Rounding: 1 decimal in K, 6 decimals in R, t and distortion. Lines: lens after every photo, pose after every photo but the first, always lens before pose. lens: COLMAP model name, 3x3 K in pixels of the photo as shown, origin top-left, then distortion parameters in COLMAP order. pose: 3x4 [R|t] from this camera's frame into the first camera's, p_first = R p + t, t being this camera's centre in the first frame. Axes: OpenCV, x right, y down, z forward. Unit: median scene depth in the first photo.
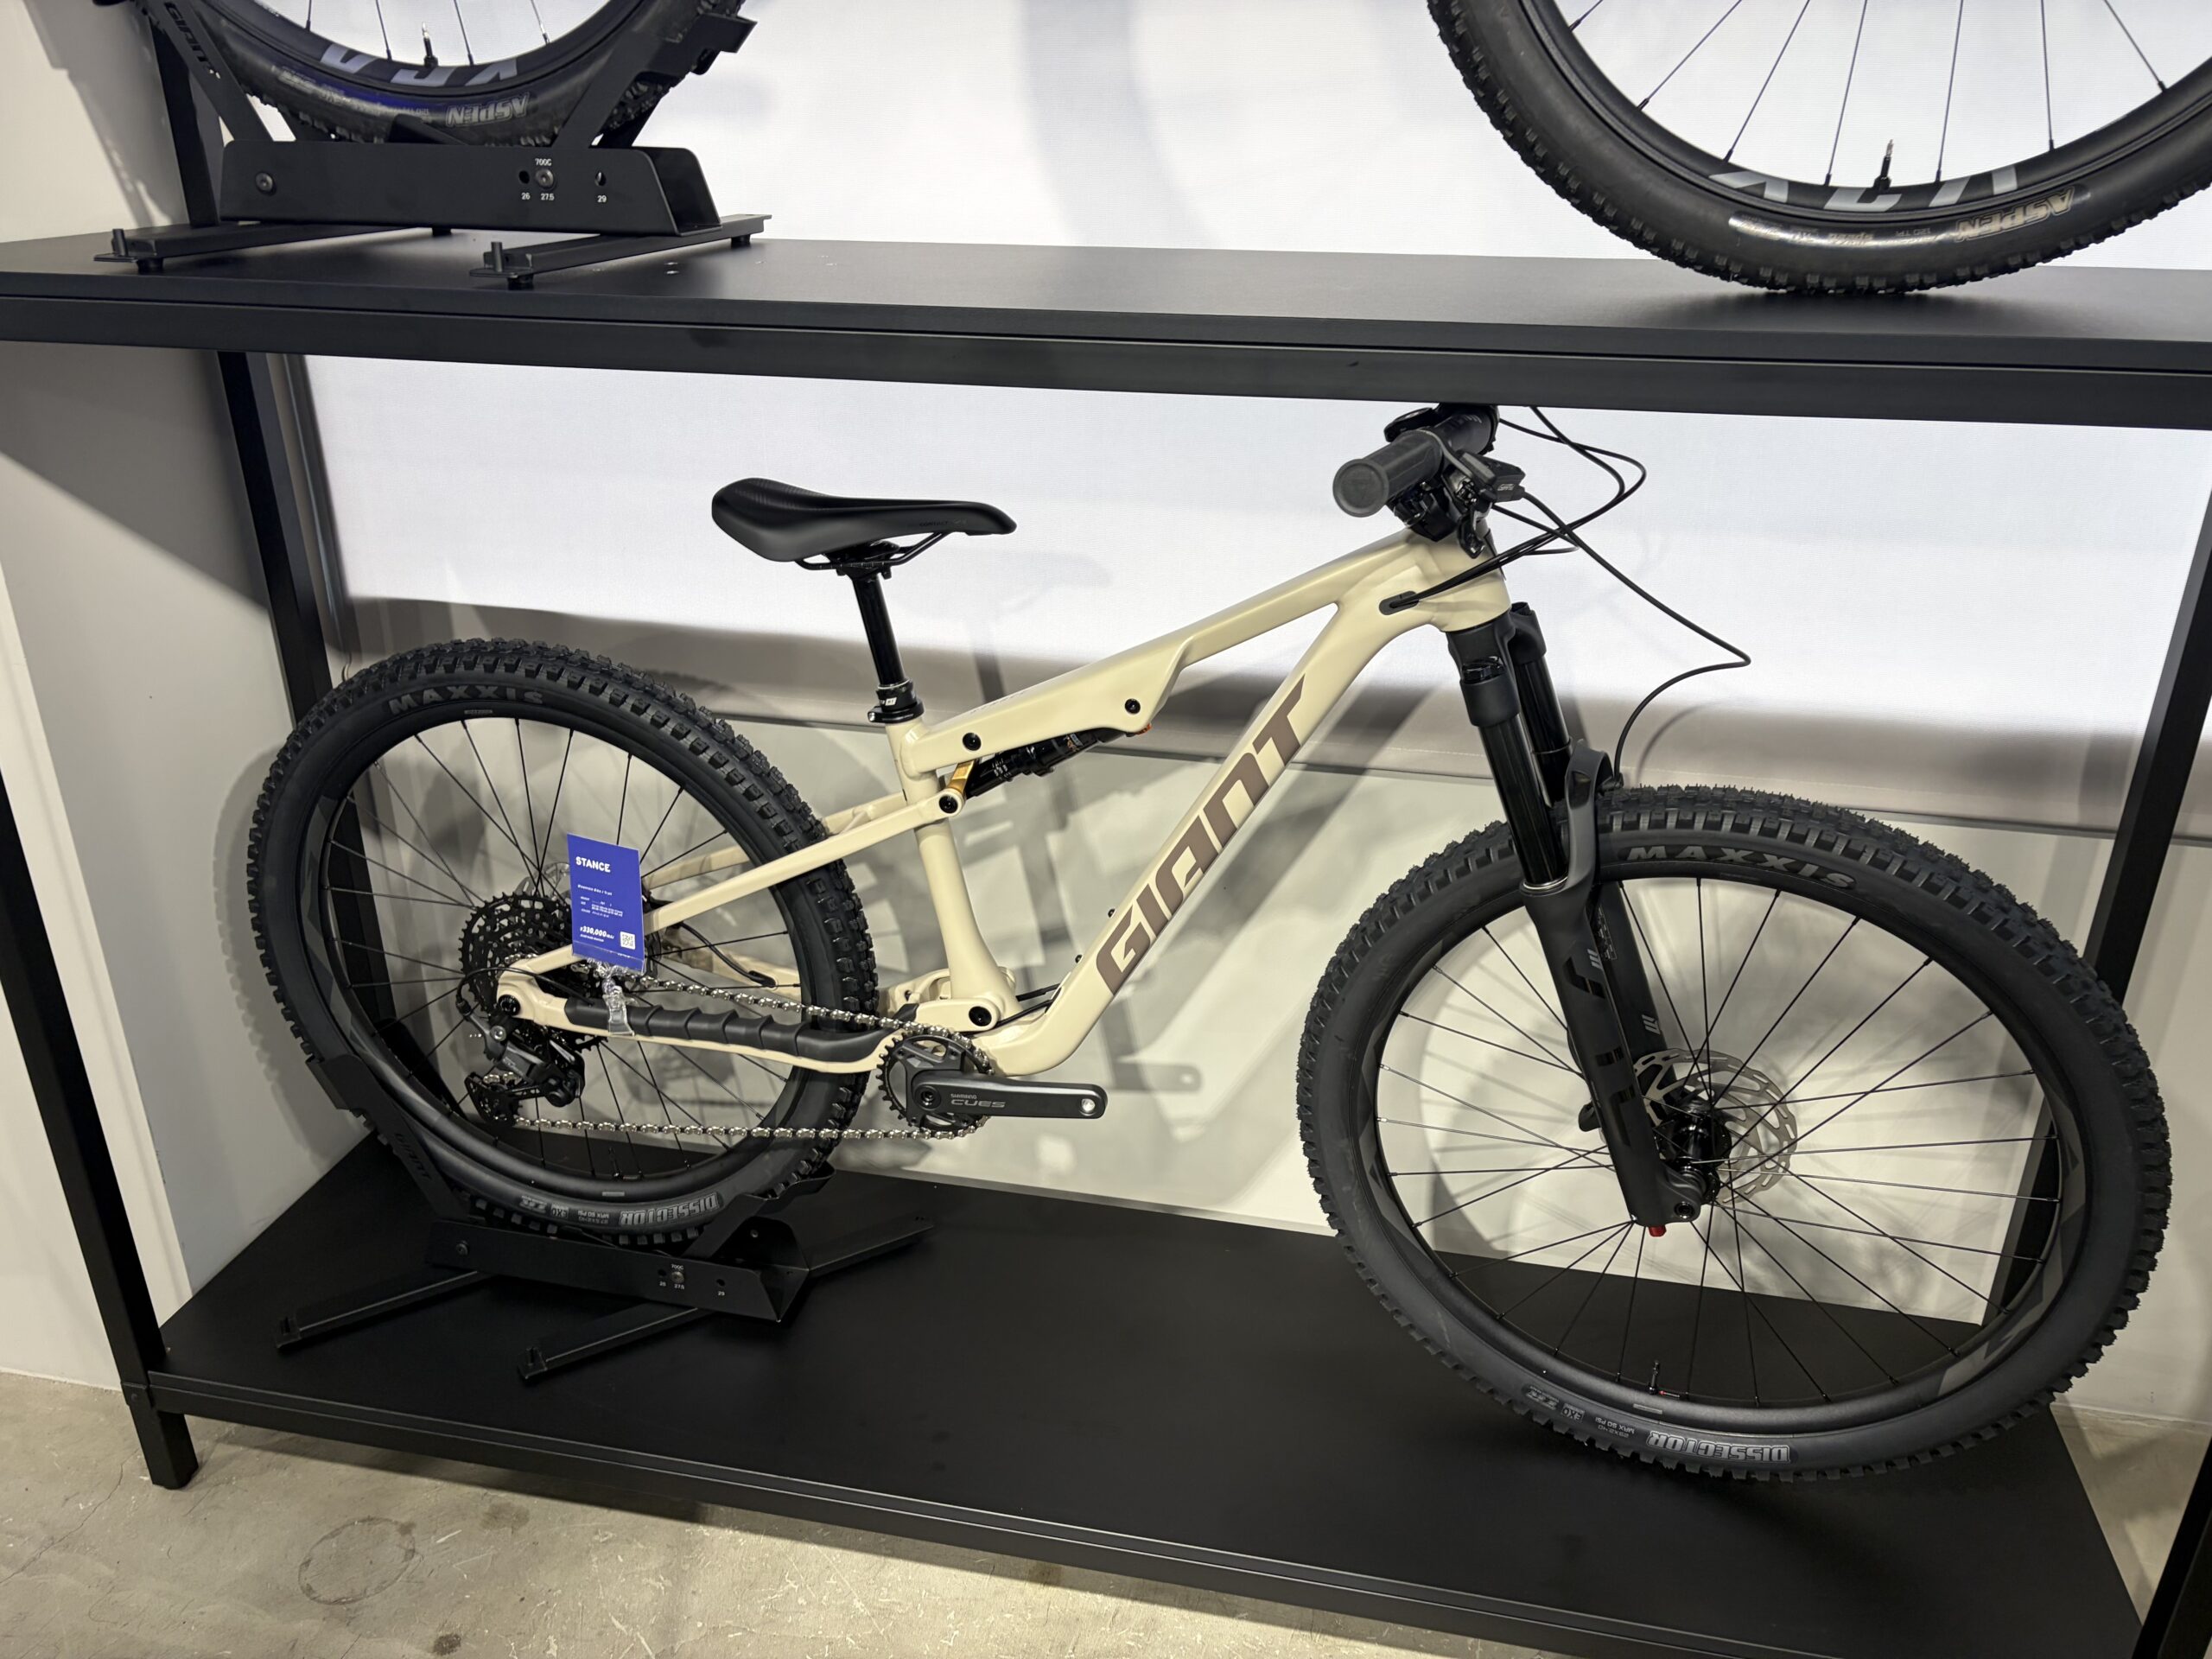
lens RADIAL K [[1693.7, 0, 1102.6], [0, 1693.7, 838.7], [0, 0, 1]] dist [0.058463, -0.052121]
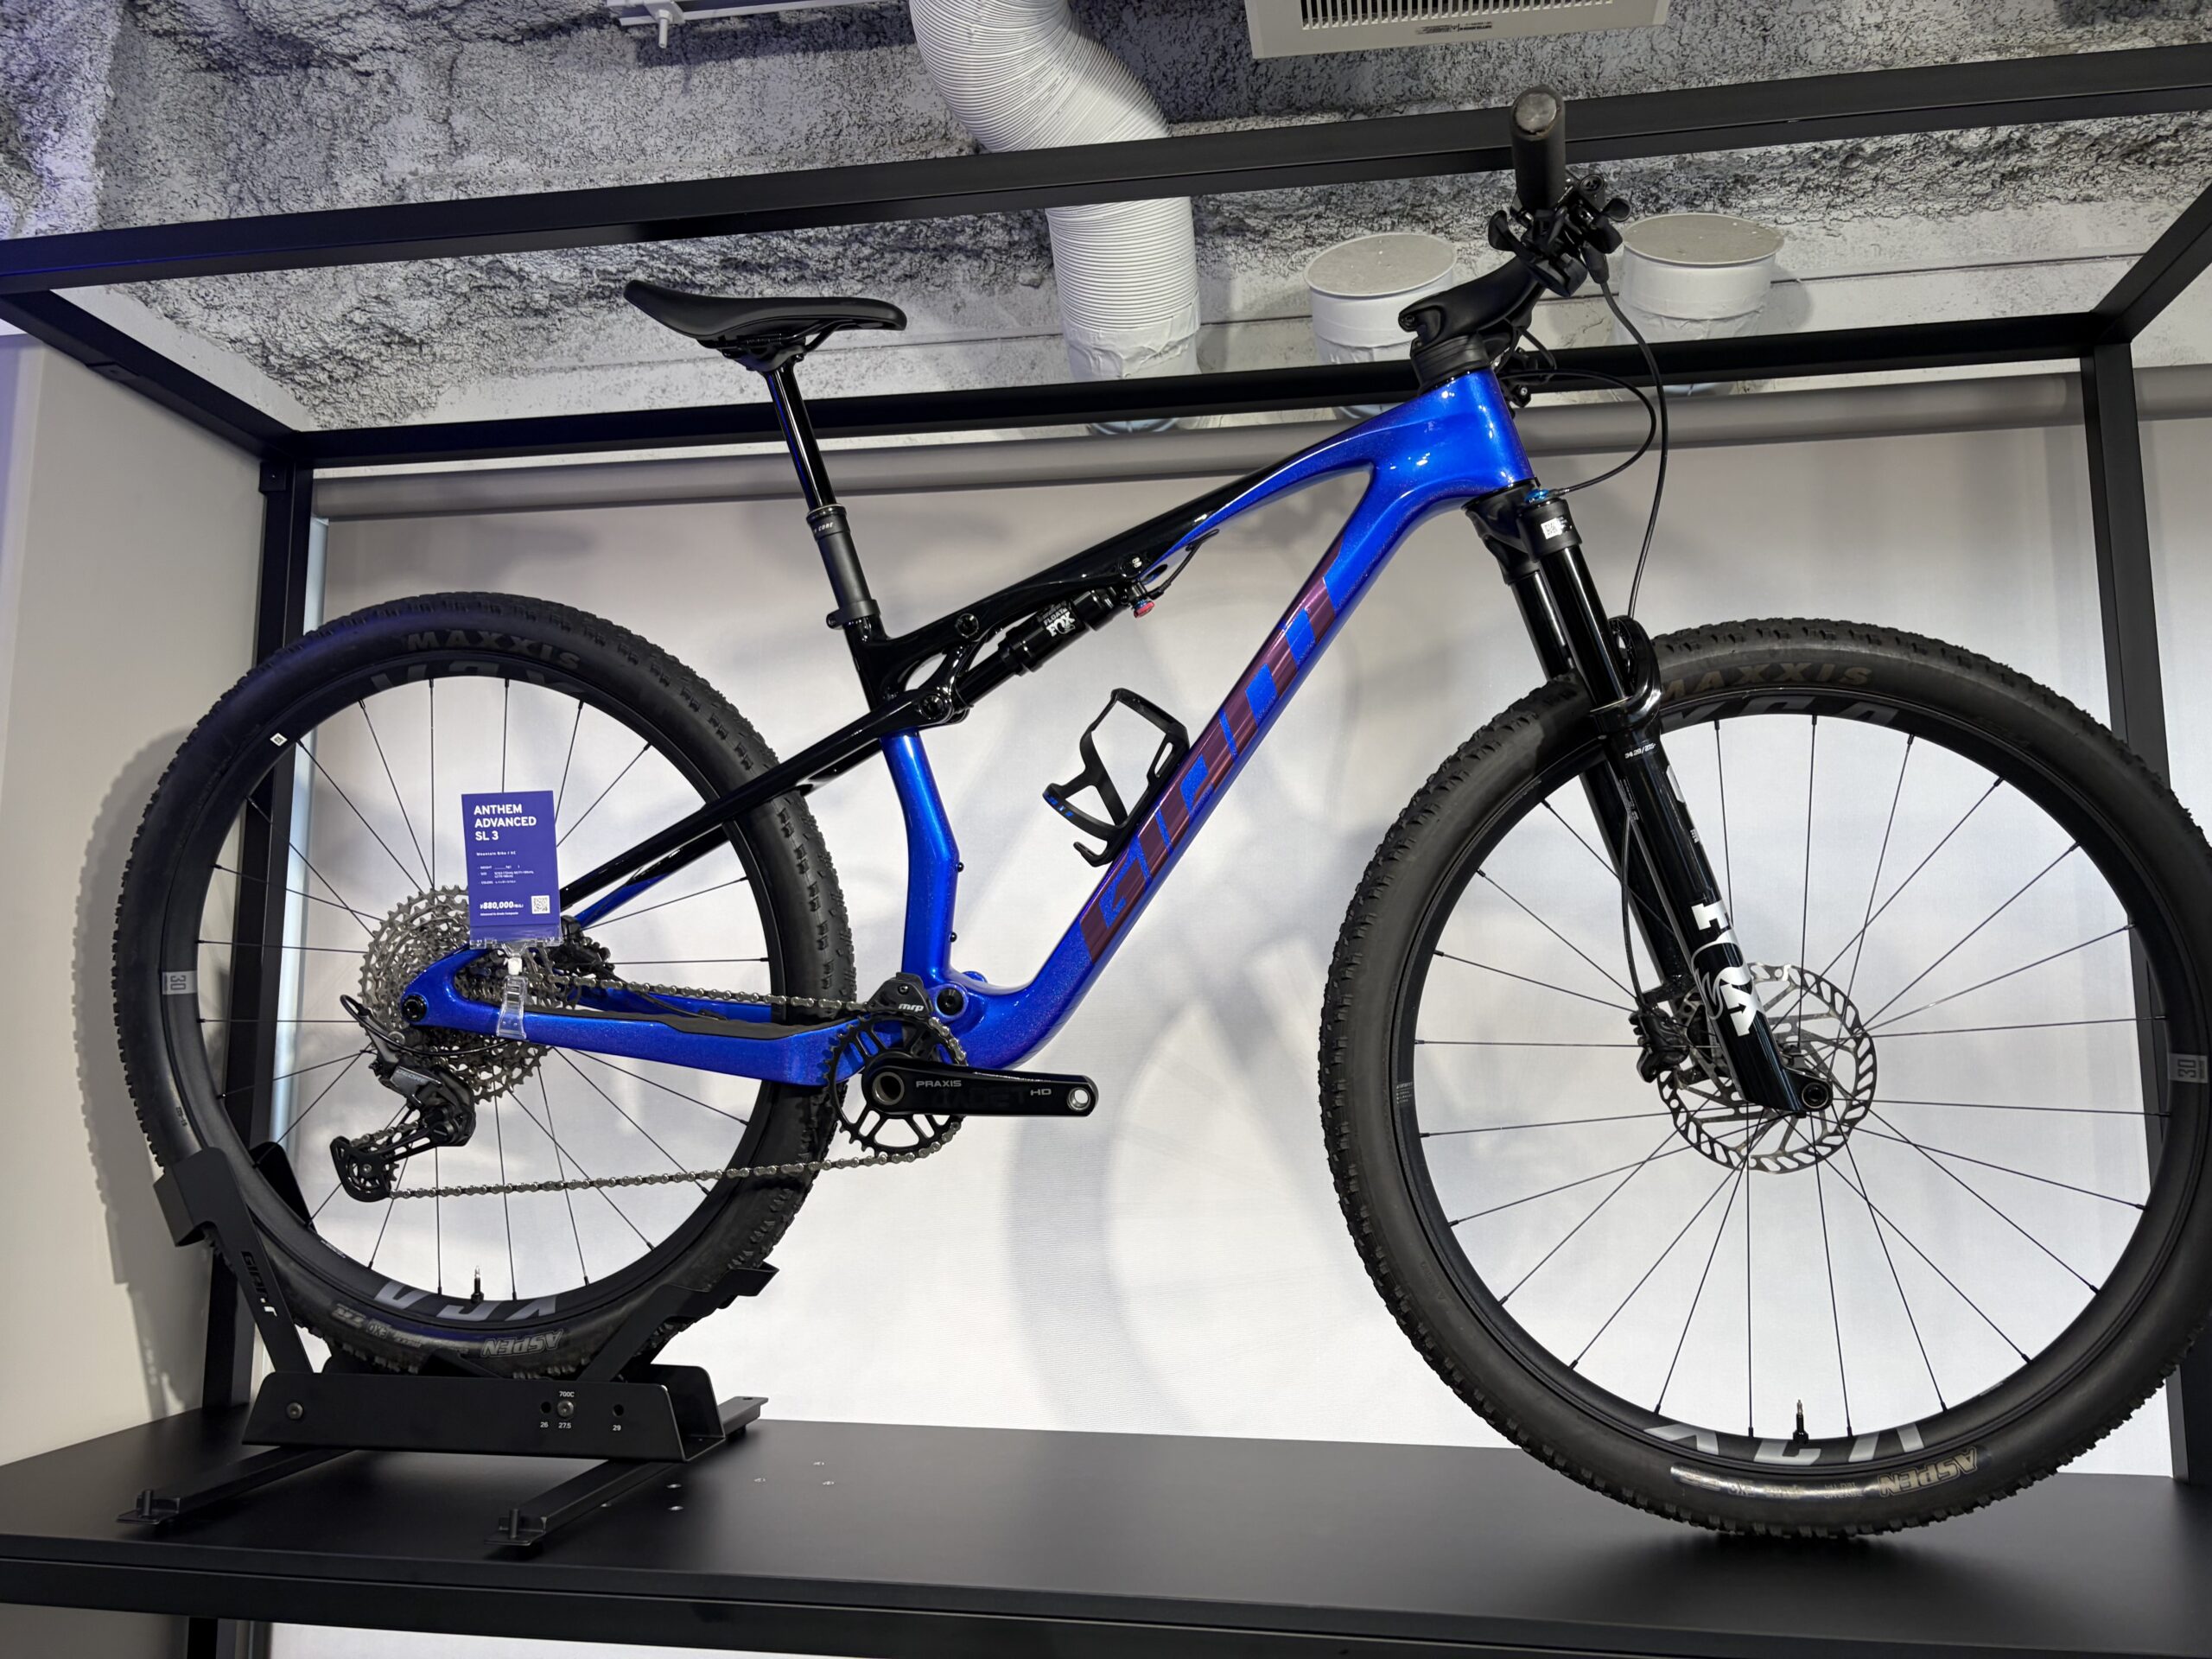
lens RADIAL K [[1693.7, 0, 1111.0], [0, 1693.7, 827.8], [0, 0, 1]] dist [0.058463, -0.052121]
pose [[0.999321, 0.000354, 0.036856, -0.025145], [0.019175, 0.848993, -0.528056, -0.124026], [-0.031478, 0.528404, 0.848410, -0.109394]]
